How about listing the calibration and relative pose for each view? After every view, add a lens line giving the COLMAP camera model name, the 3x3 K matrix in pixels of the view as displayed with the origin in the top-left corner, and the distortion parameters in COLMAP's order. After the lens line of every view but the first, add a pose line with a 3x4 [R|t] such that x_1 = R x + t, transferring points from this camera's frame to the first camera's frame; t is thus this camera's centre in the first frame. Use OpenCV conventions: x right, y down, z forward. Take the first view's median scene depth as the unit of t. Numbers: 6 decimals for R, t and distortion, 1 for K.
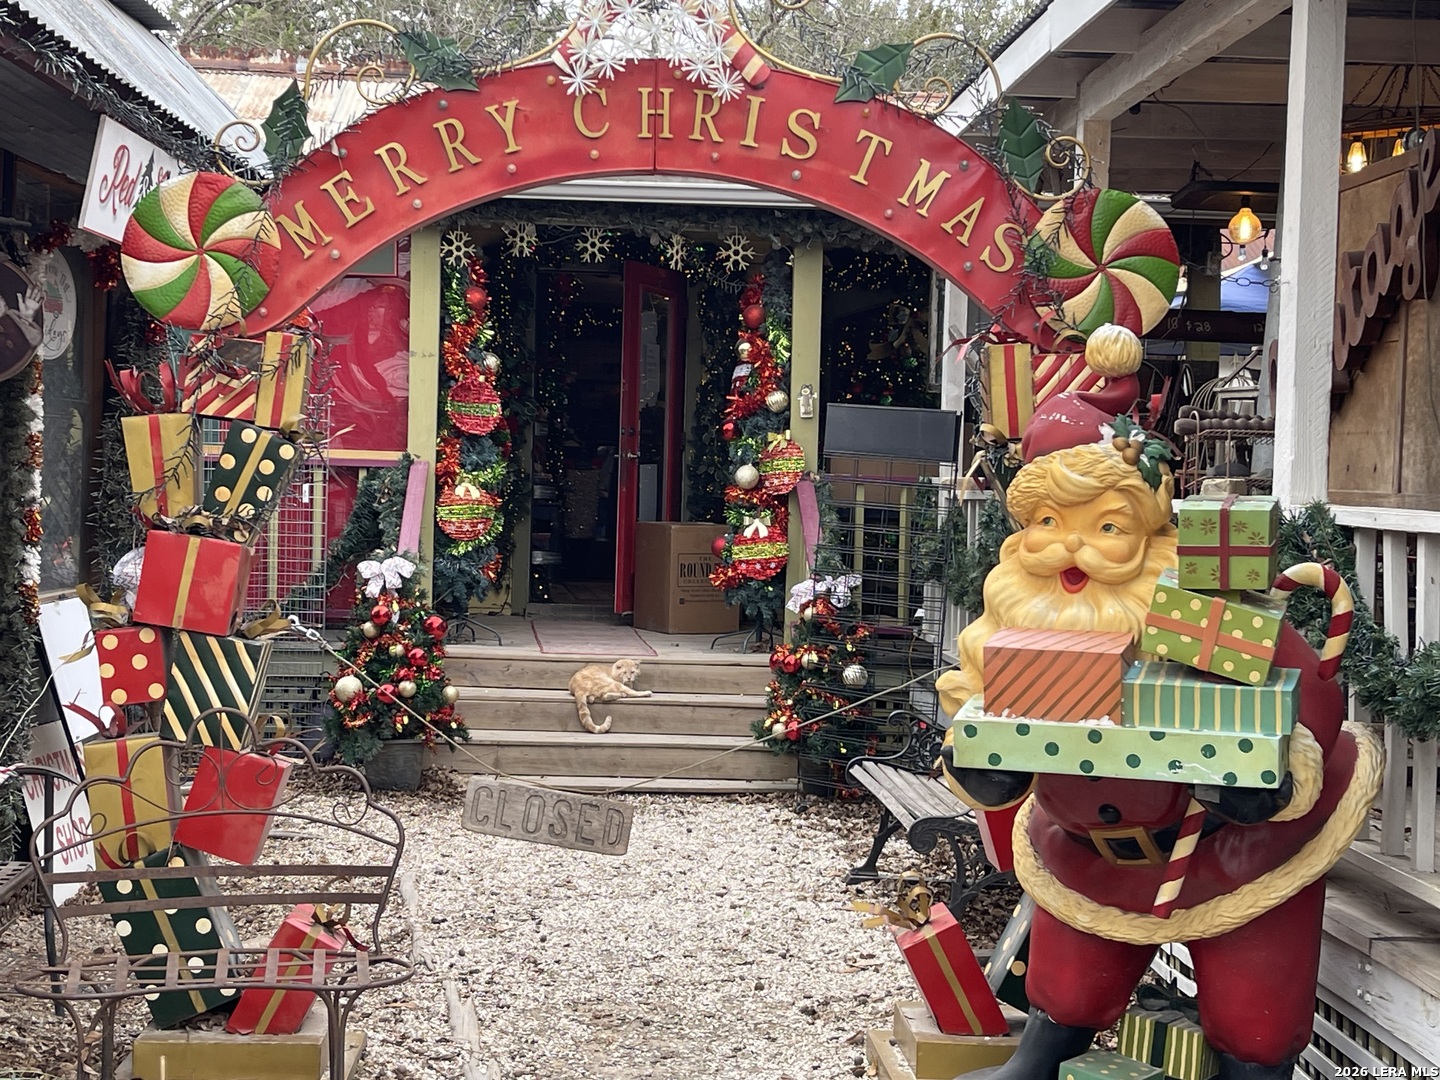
lens RADIAL K [[2267.8, 0, 720.0], [0, 2267.8, 540.0], [0, 0, 1]] dist [0.016926, 0.039162]
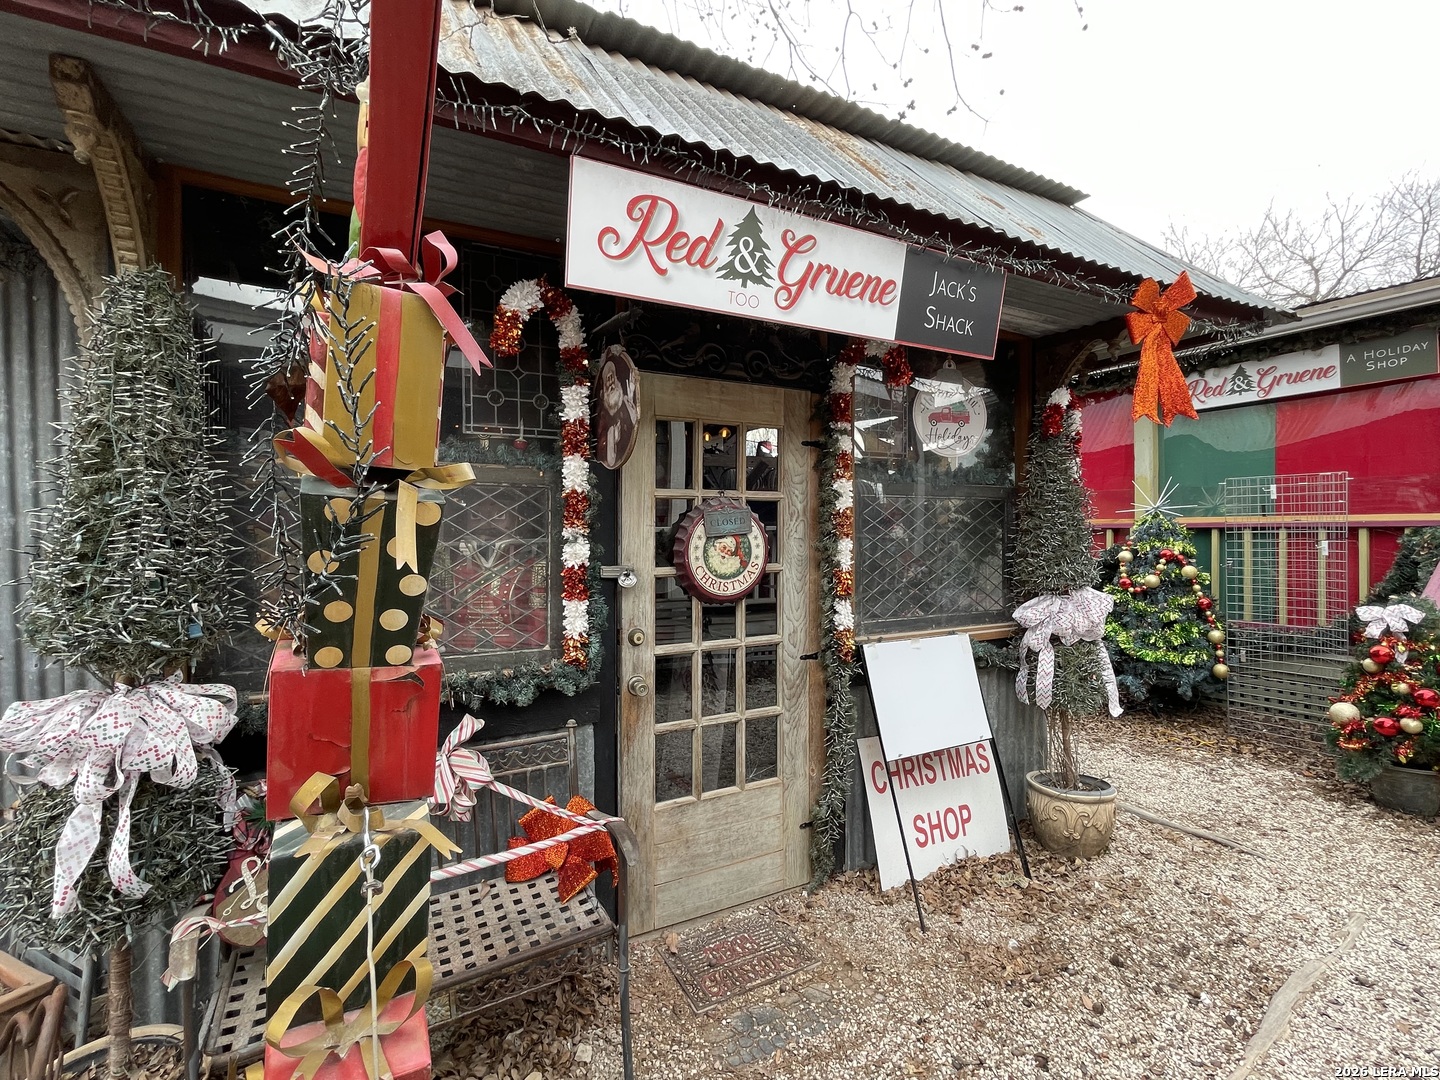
lens RADIAL K [[655.4, 0, 720.0], [0, 655.4, 540.0], [0, 0, 1]] dist [0.000076, 0.000272]
pose [[0.458649, -0.023991, -0.888294, -0.007647], [-0.004670, 0.999557, -0.029407, -0.015451], [0.888605, 0.017636, 0.458334, 0.627892]]
